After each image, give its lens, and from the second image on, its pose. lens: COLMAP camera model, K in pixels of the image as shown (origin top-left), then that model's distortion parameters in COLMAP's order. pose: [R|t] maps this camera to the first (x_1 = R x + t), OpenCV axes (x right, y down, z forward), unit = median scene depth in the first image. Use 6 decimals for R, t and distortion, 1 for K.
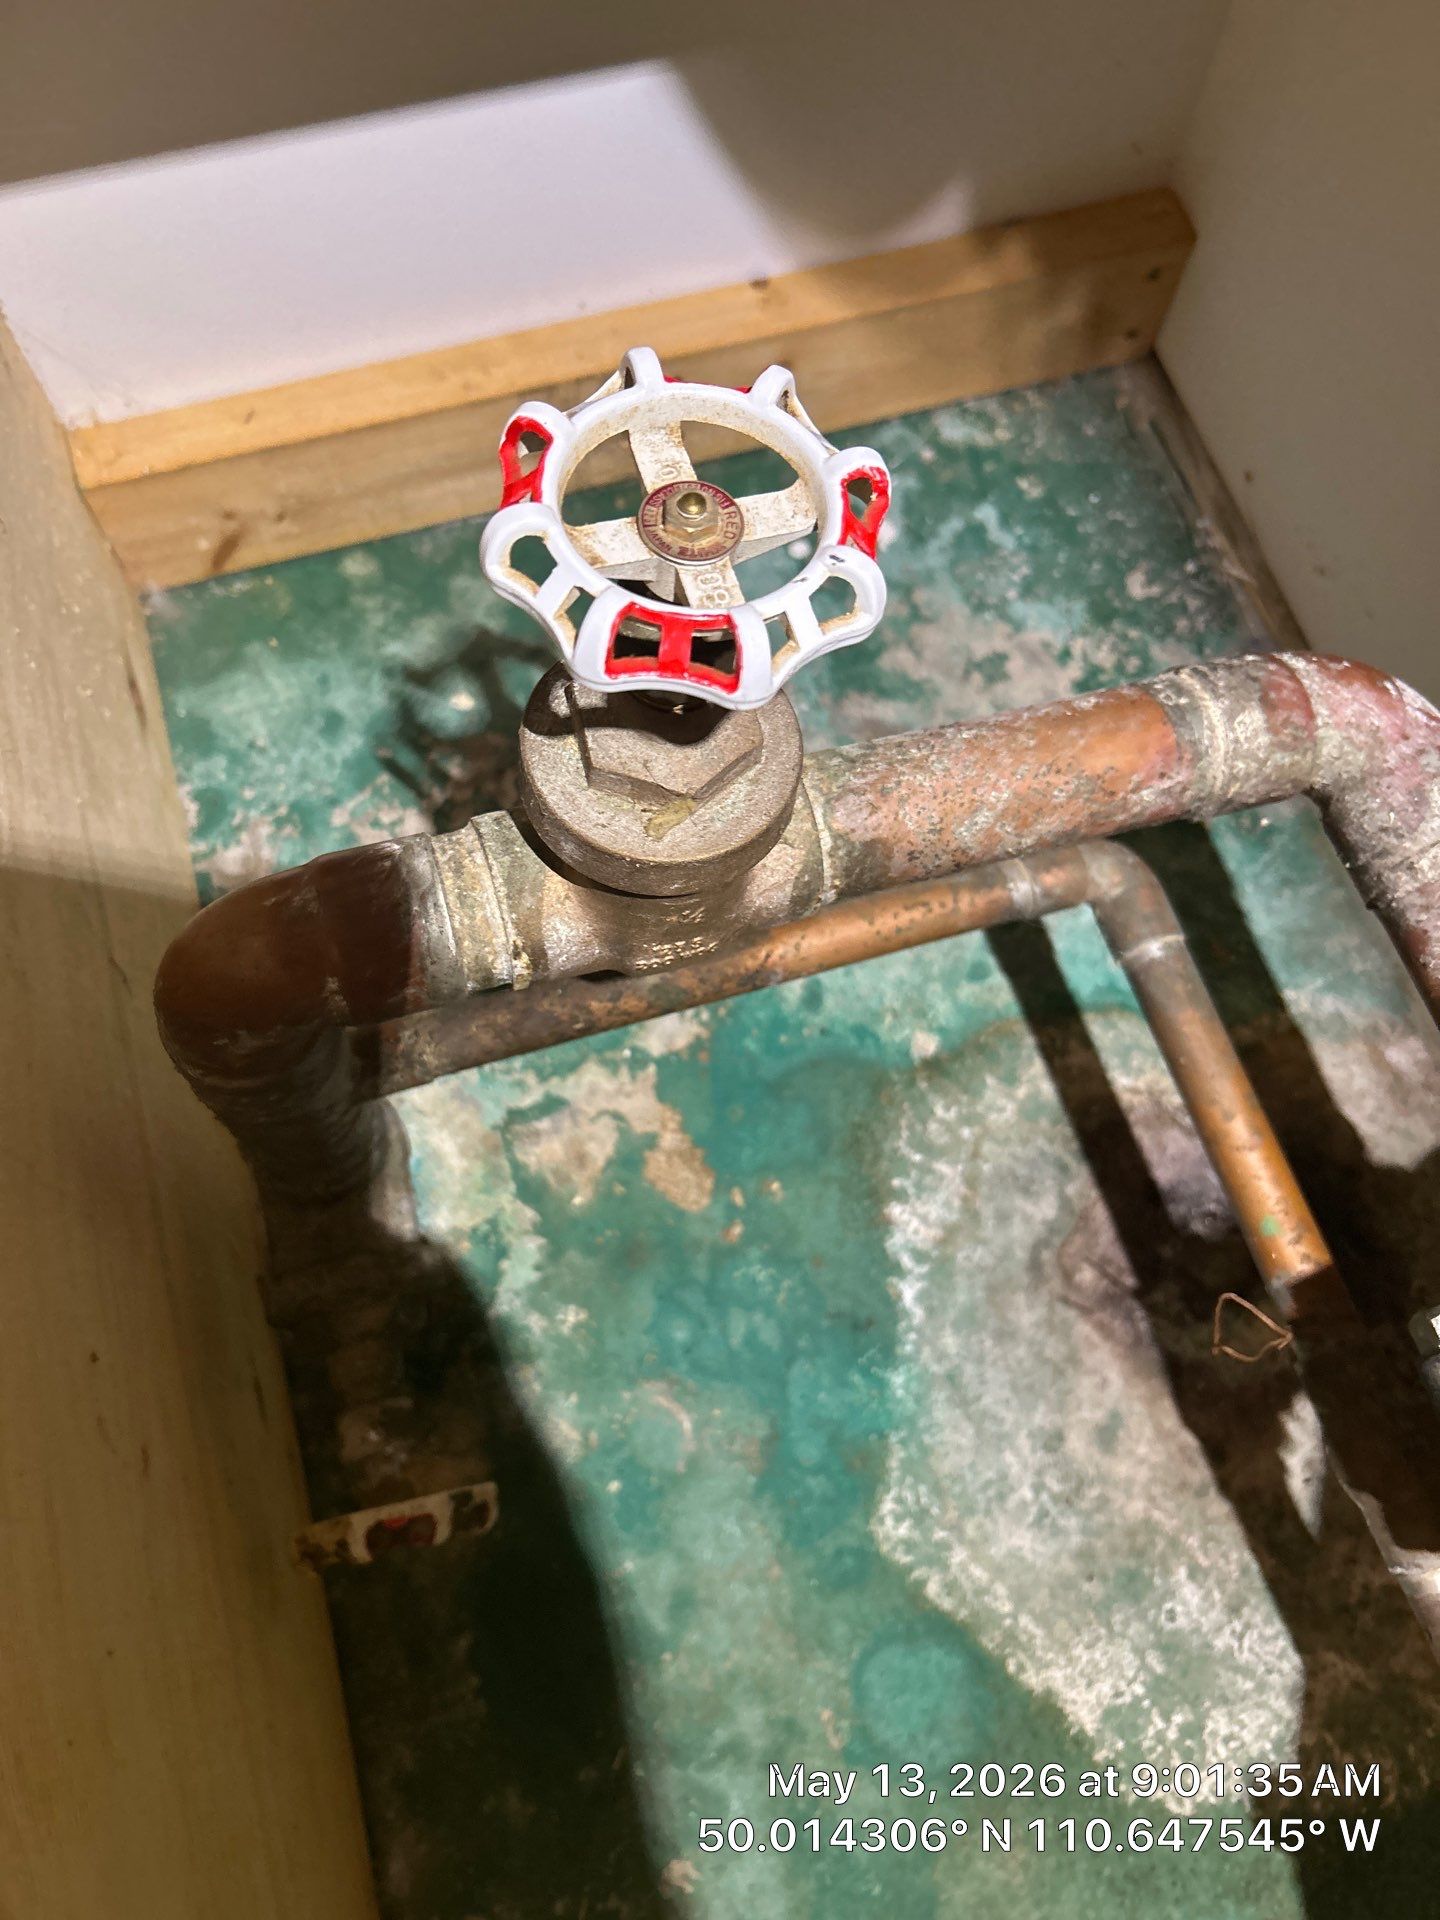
lens RADIAL K [[1443.6, 0, 720.0], [0, 1443.6, 960.0], [0, 0, 1]] dist [0.068586, -0.169253]
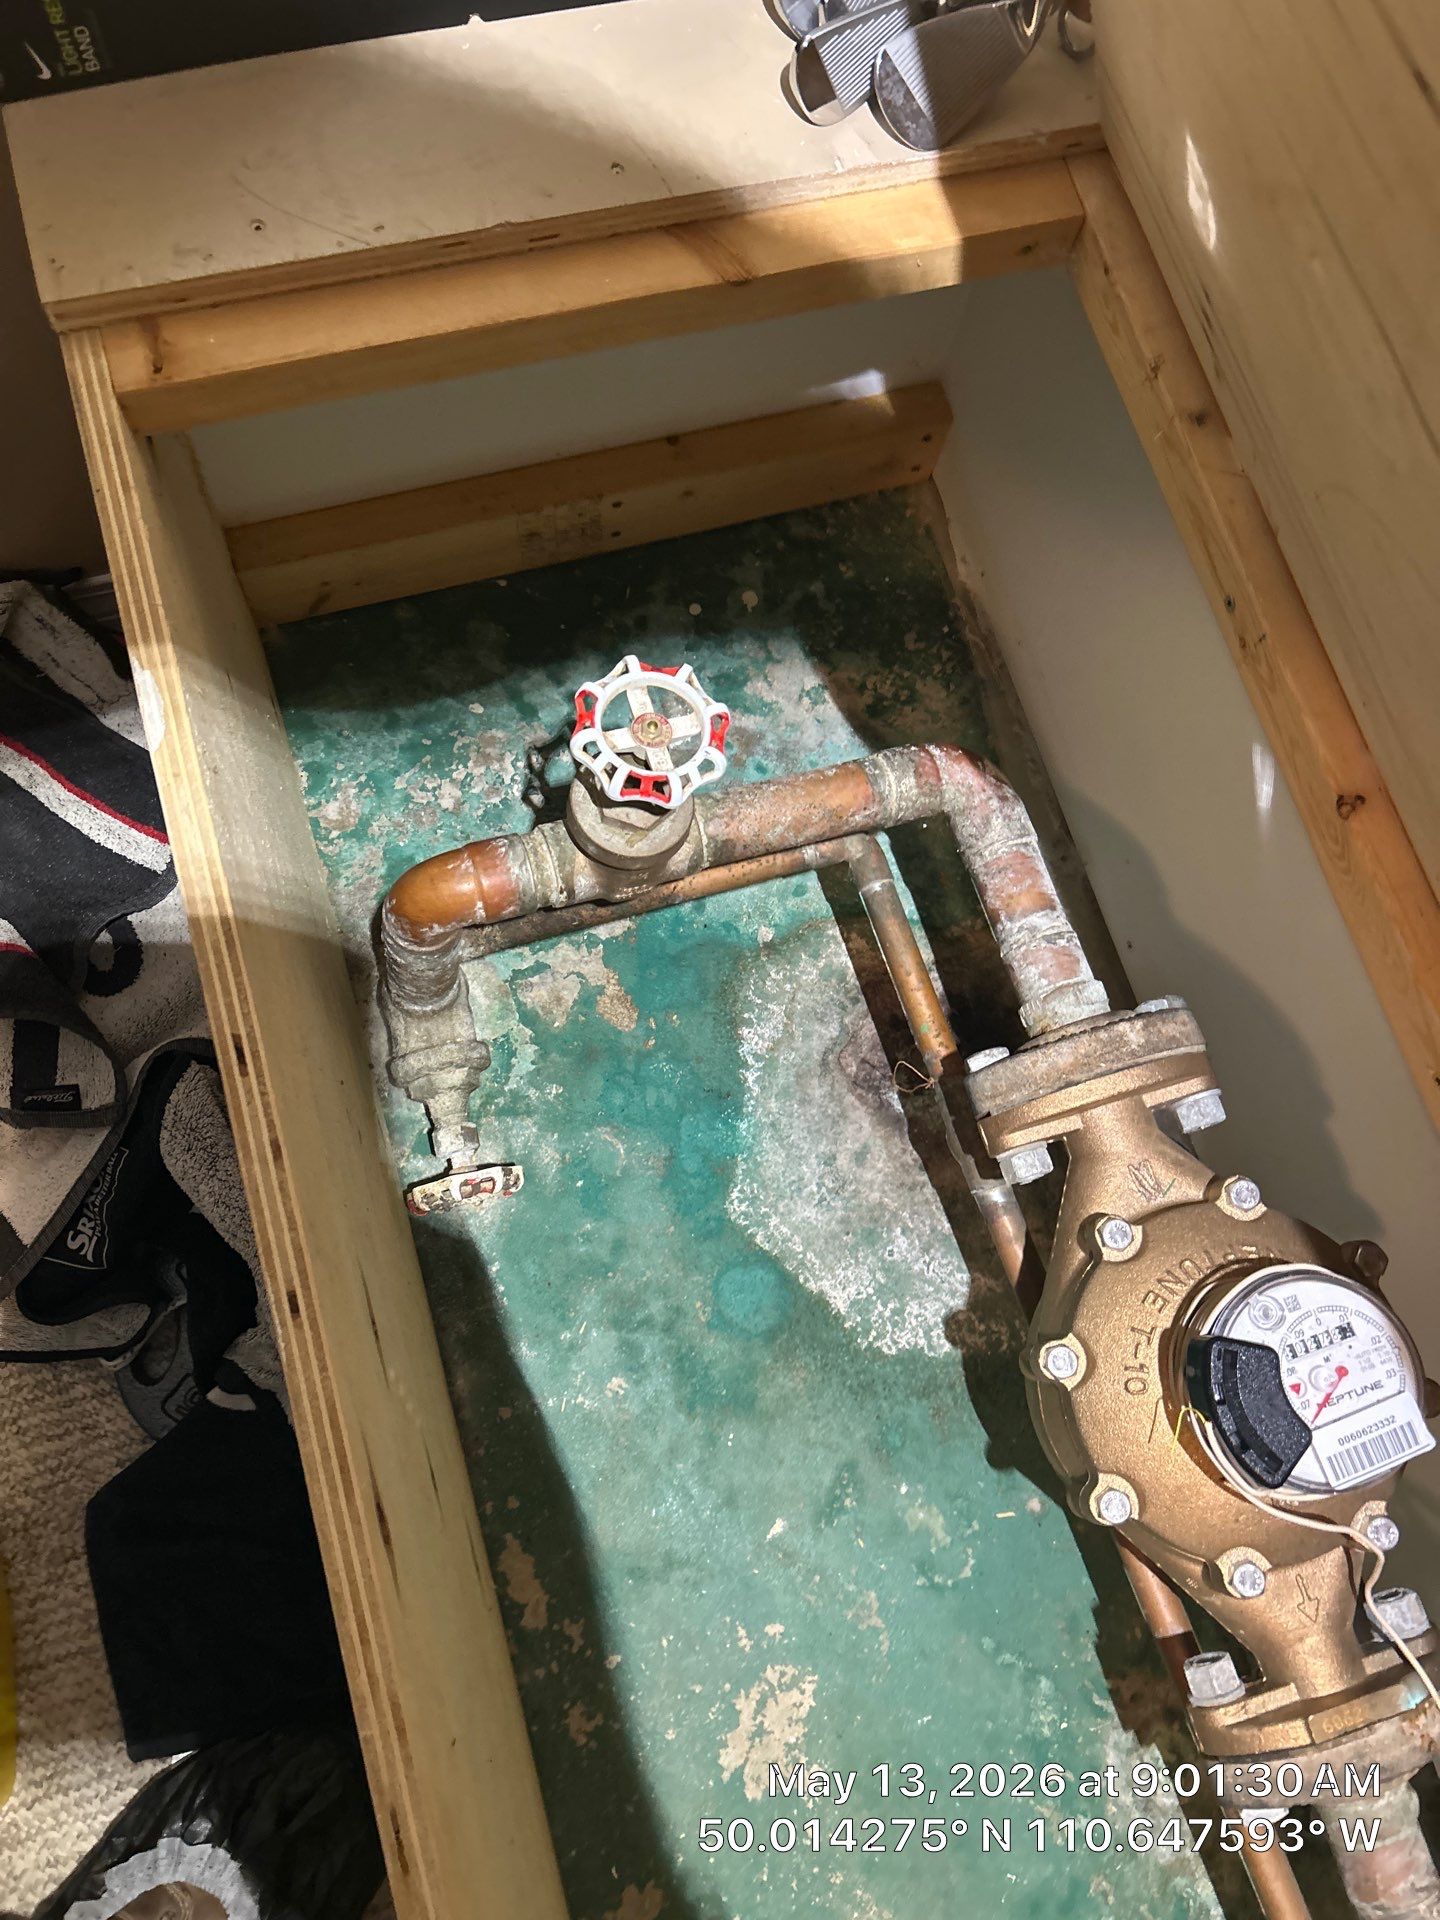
lens RADIAL K [[1443.6, 0, 720.0], [0, 1443.6, 960.0], [0, 0, 1]] dist [0.068586, -0.169253]
pose [[0.997021, 0.012773, 0.076067, -0.040719], [-0.018814, 0.996679, 0.079232, -0.047771], [-0.074802, -0.080427, 0.993950, -0.726012]]
